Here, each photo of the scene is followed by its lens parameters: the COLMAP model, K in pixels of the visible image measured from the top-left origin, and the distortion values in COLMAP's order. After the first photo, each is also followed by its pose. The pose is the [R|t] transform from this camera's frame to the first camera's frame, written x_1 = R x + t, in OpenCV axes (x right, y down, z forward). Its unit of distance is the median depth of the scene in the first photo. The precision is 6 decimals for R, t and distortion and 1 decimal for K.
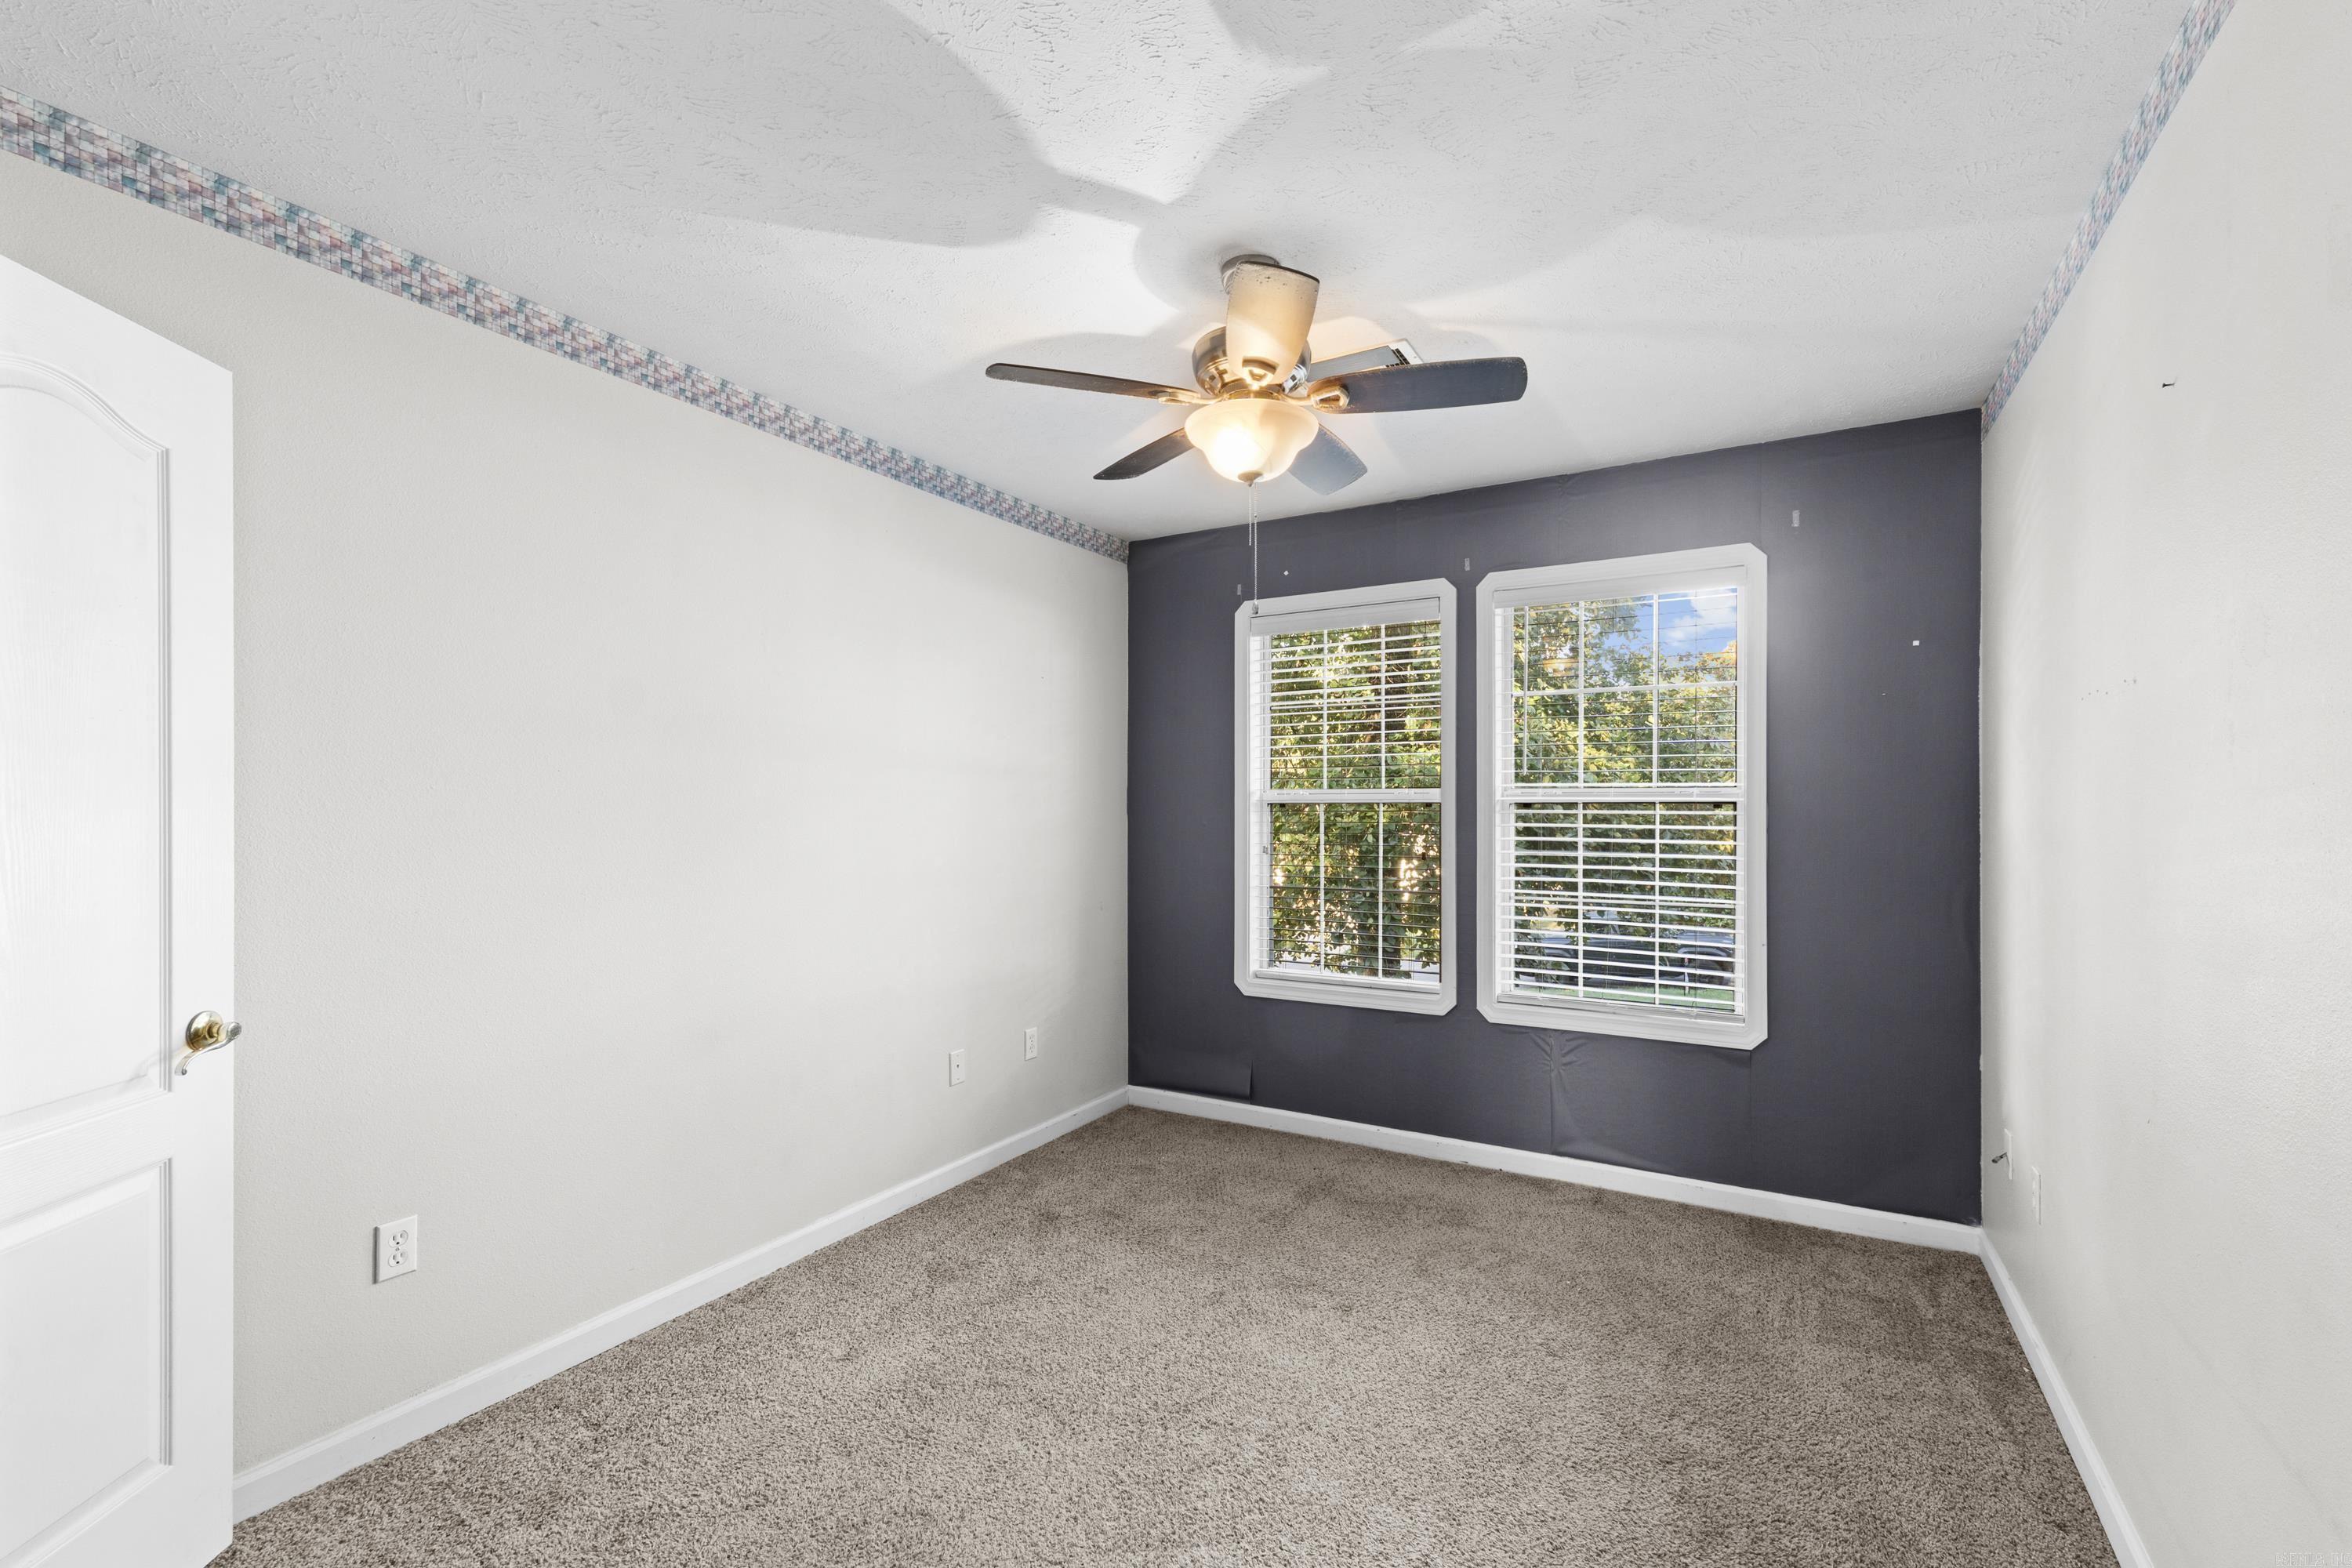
lens RADIAL K [[997.3, 0, 1184.3], [0, 997.3, 790.4], [0, 0, 1]] dist [0.001912, 0.001967]
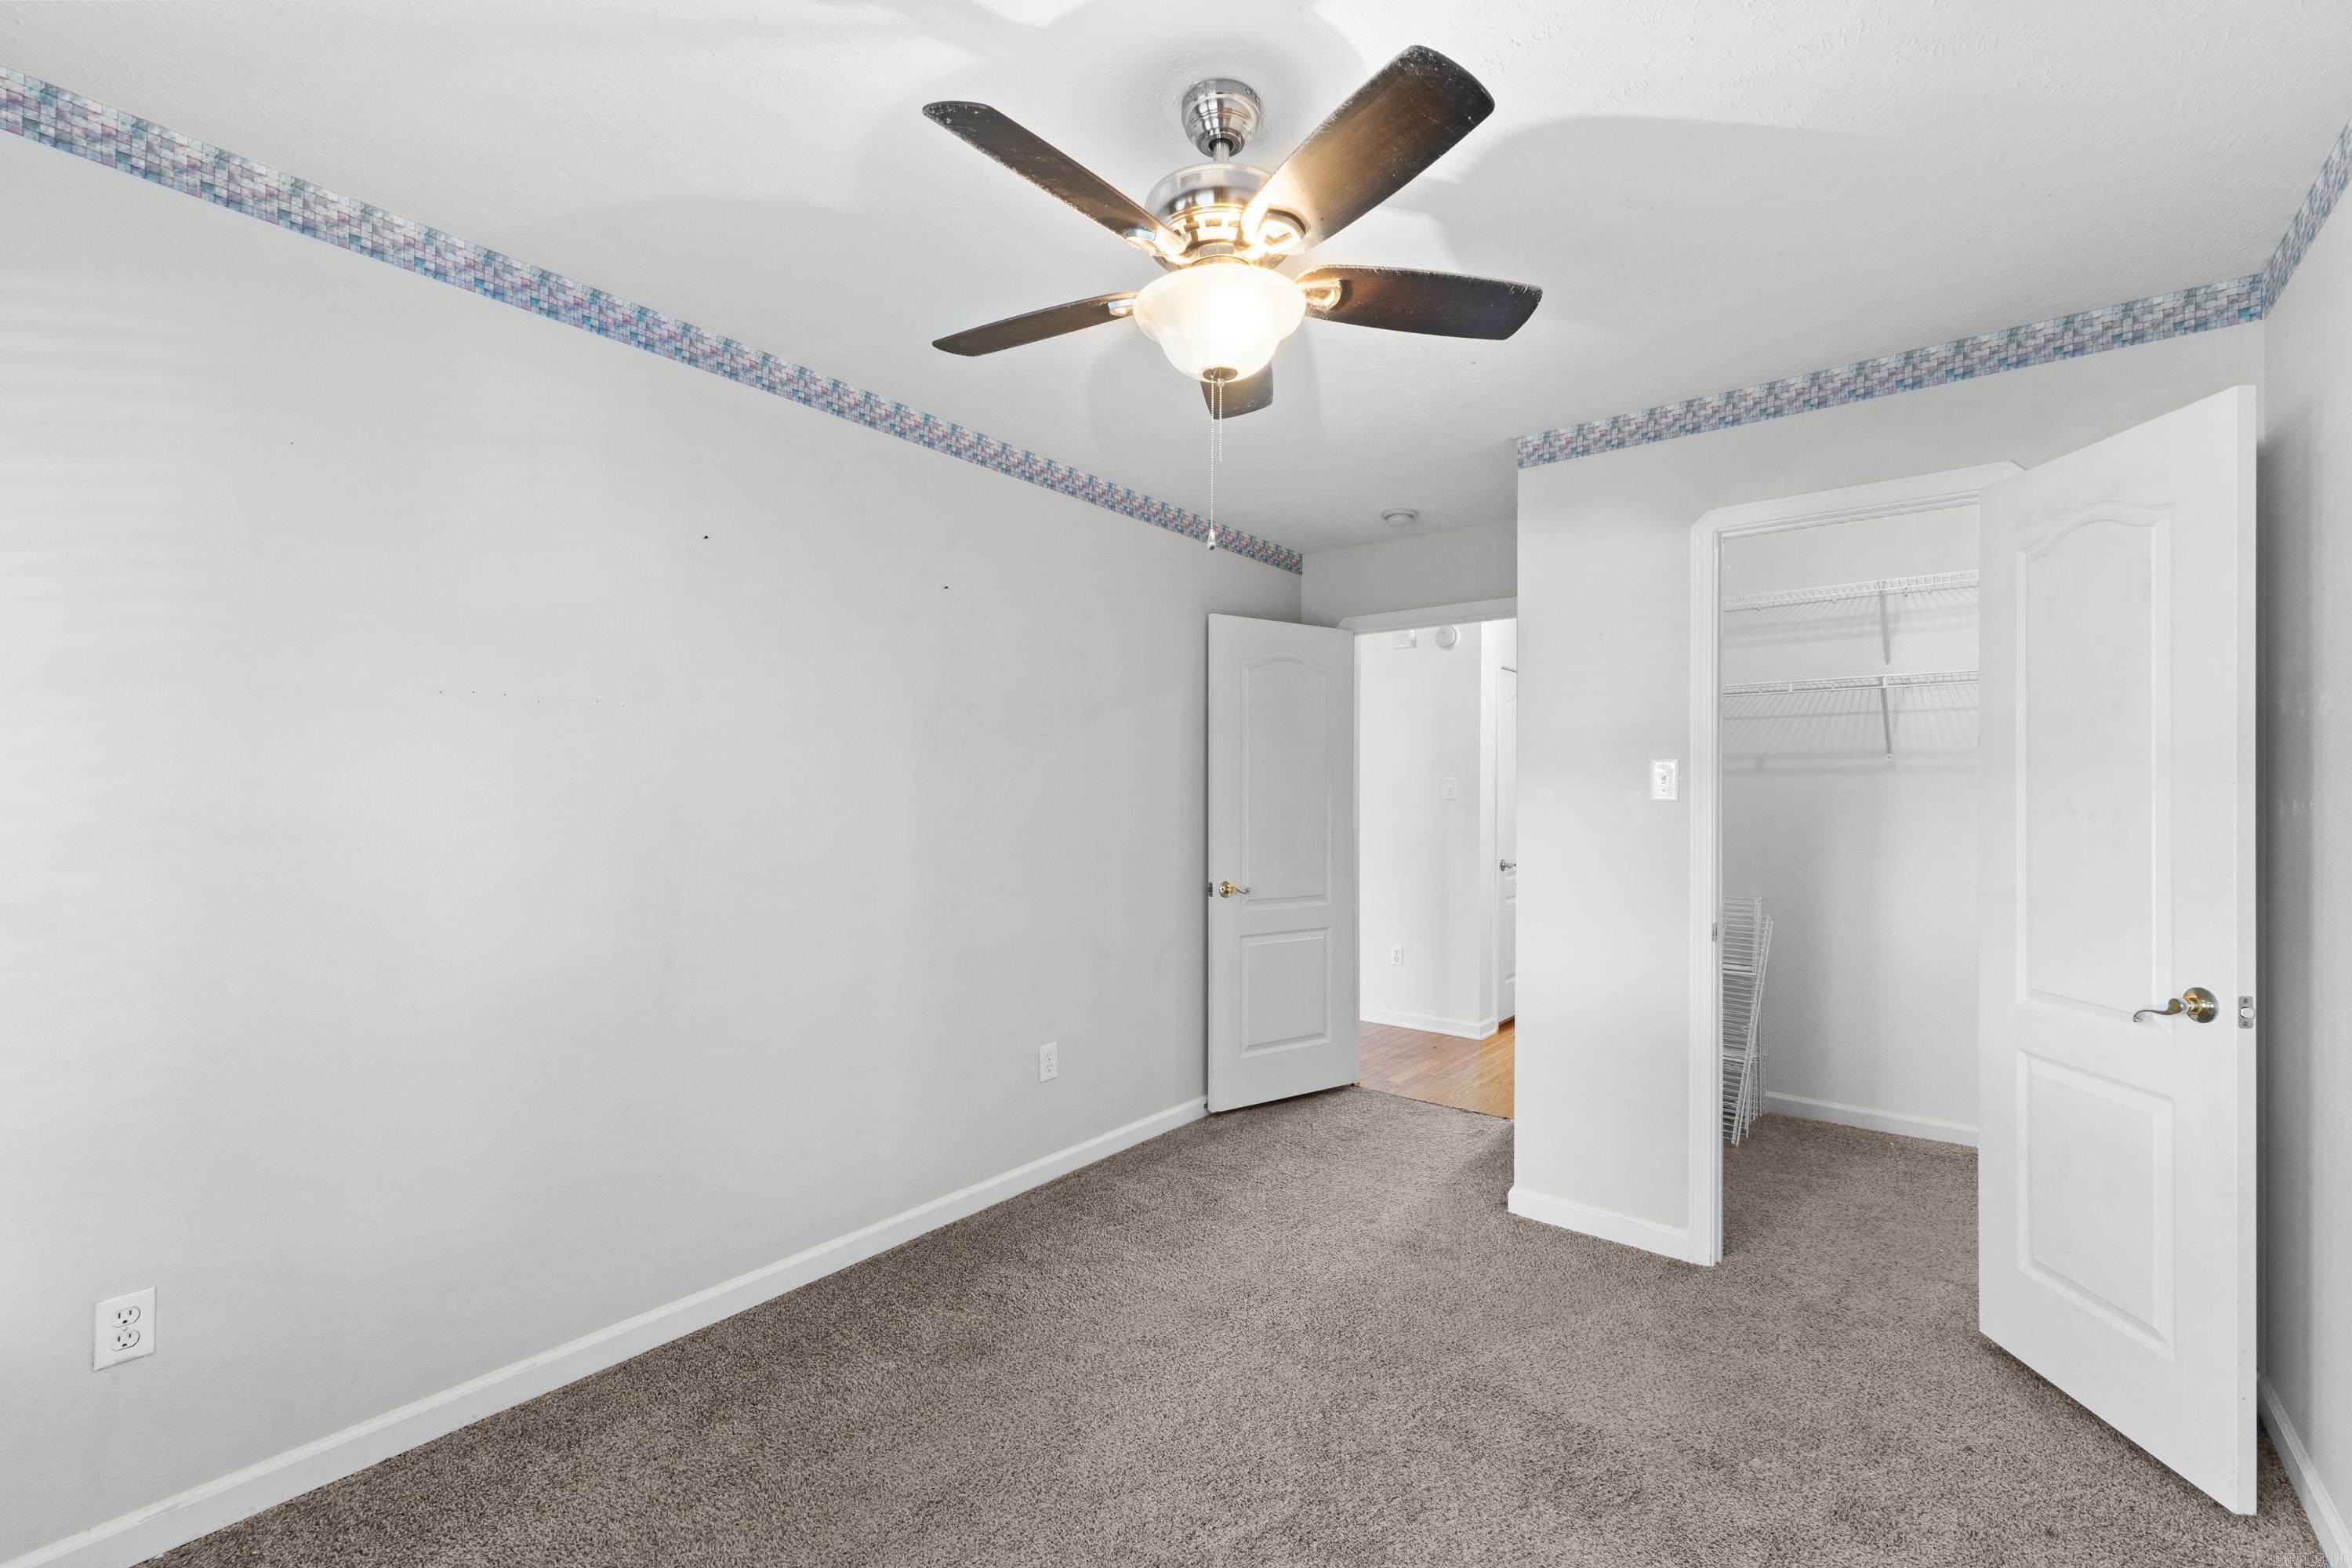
lens RADIAL K [[997.3, 0, 1168.4], [0, 997.3, 787.4], [0, 0, 1]] dist [0.001912, 0.001967]
pose [[0.990522, 0.003387, -0.137311, 0.069603], [-0.002773, 0.999985, 0.004664, 0.001921], [0.137325, -0.004239, 0.990517, 0.115971]]
